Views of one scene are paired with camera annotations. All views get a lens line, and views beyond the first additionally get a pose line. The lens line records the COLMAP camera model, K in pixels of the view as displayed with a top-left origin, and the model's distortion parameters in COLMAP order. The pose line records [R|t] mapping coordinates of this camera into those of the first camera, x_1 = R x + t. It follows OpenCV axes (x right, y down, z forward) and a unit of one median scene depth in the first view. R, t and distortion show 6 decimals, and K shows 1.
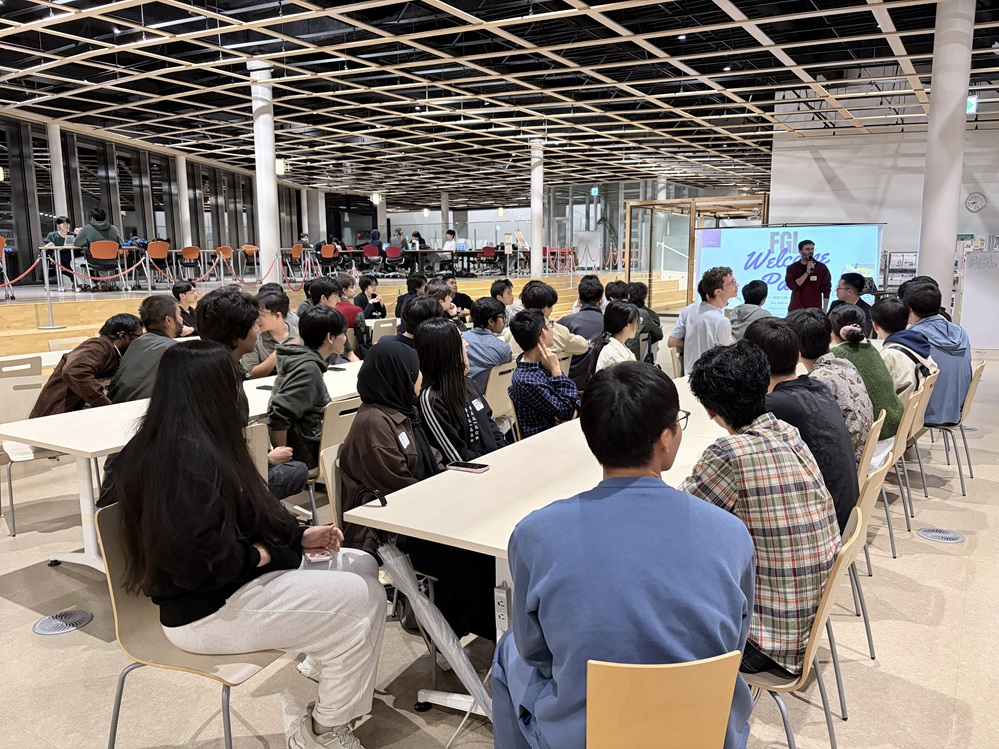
lens RADIAL K [[823.5, 0, 499.5], [0, 823.5, 374.5], [0, 0, 1]] dist [0.000364, 0.000857]
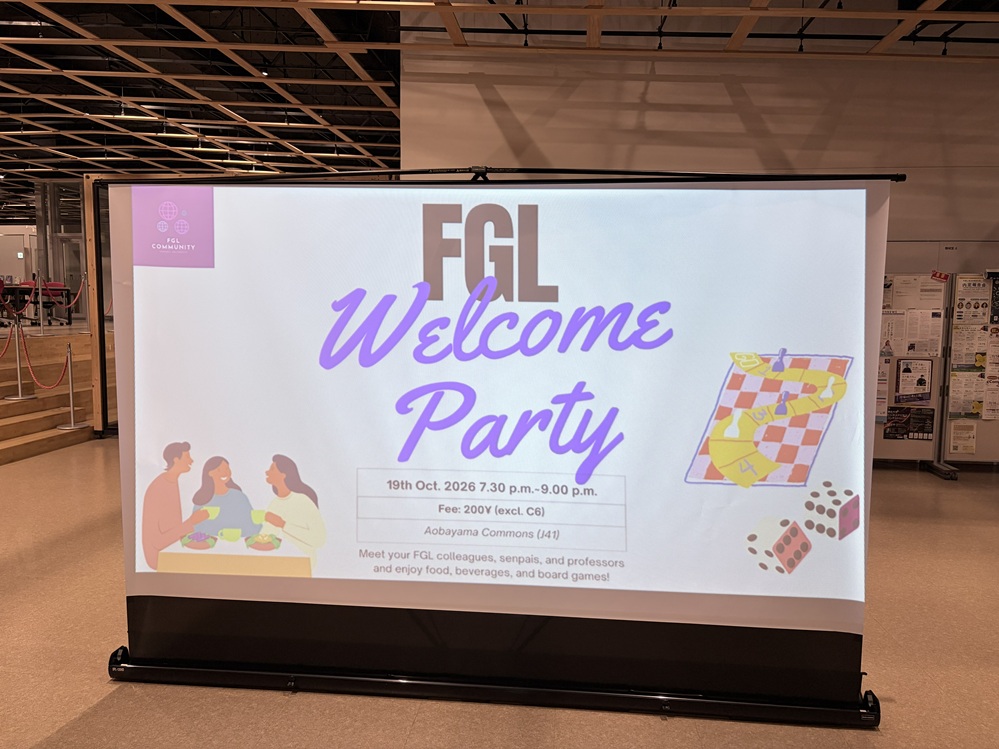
lens RADIAL K [[823.5, 0, 499.5], [0, 823.5, 374.5], [0, 0, 1]] dist [0.000364, 0.000857]
pose [[0.901749, -0.026044, 0.431476, 0.201157], [0.053110, 0.997296, -0.050799, -0.092083], [-0.428986, 0.068724, 0.900693, 0.638657]]
